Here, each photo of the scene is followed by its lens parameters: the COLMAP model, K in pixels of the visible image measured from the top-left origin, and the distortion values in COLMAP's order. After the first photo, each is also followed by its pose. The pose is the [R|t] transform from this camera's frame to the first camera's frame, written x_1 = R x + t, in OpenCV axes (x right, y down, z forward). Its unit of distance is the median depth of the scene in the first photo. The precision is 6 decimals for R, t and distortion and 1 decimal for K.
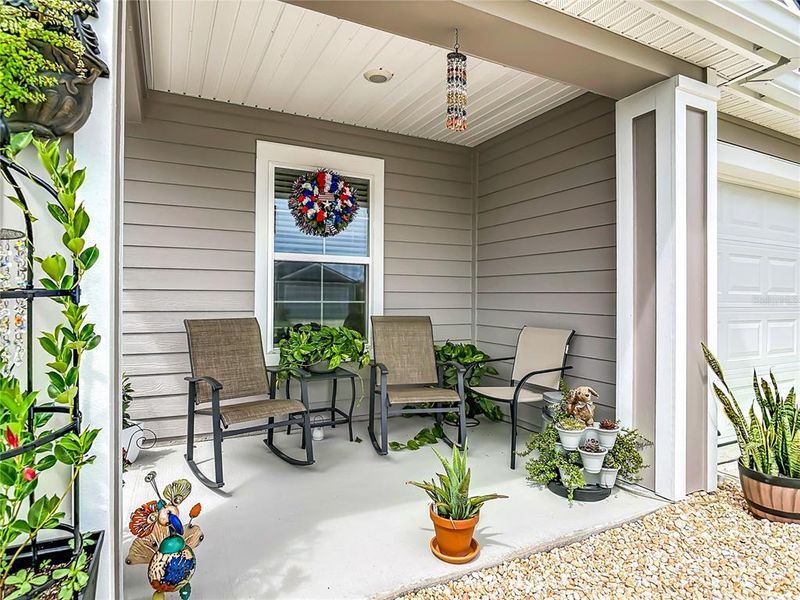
lens RADIAL K [[472.2, 0, 394.5], [0, 472.2, 301.4], [0, 0, 1]] dist [-0.000743, -0.000078]
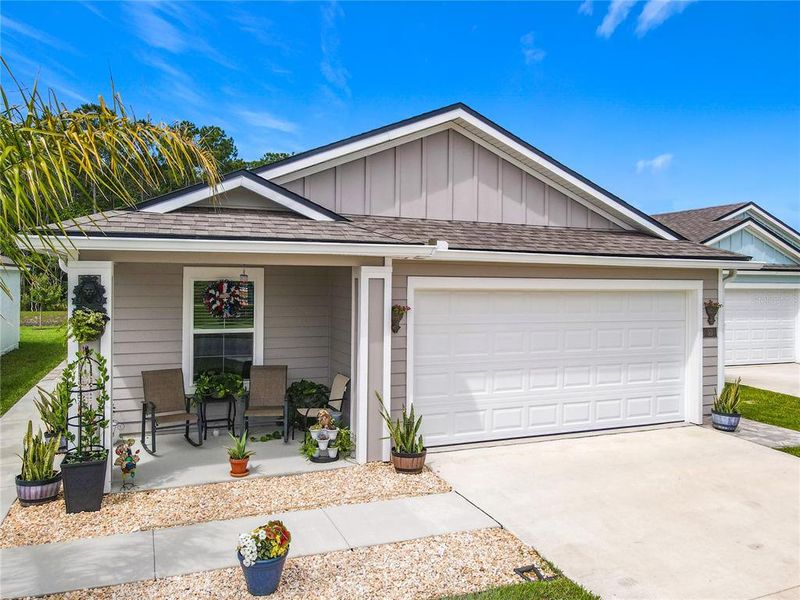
lens RADIAL K [[663.2, 0, 432.0], [0, 663.2, 279.6], [0, 0, 1]] dist [0.000640, 0.001443]
pose [[0.998673, 0.005332, -0.051217, 0.833680], [-0.005190, 0.999982, 0.002909, -0.331890], [0.051232, -0.002640, 0.998683, -1.559570]]
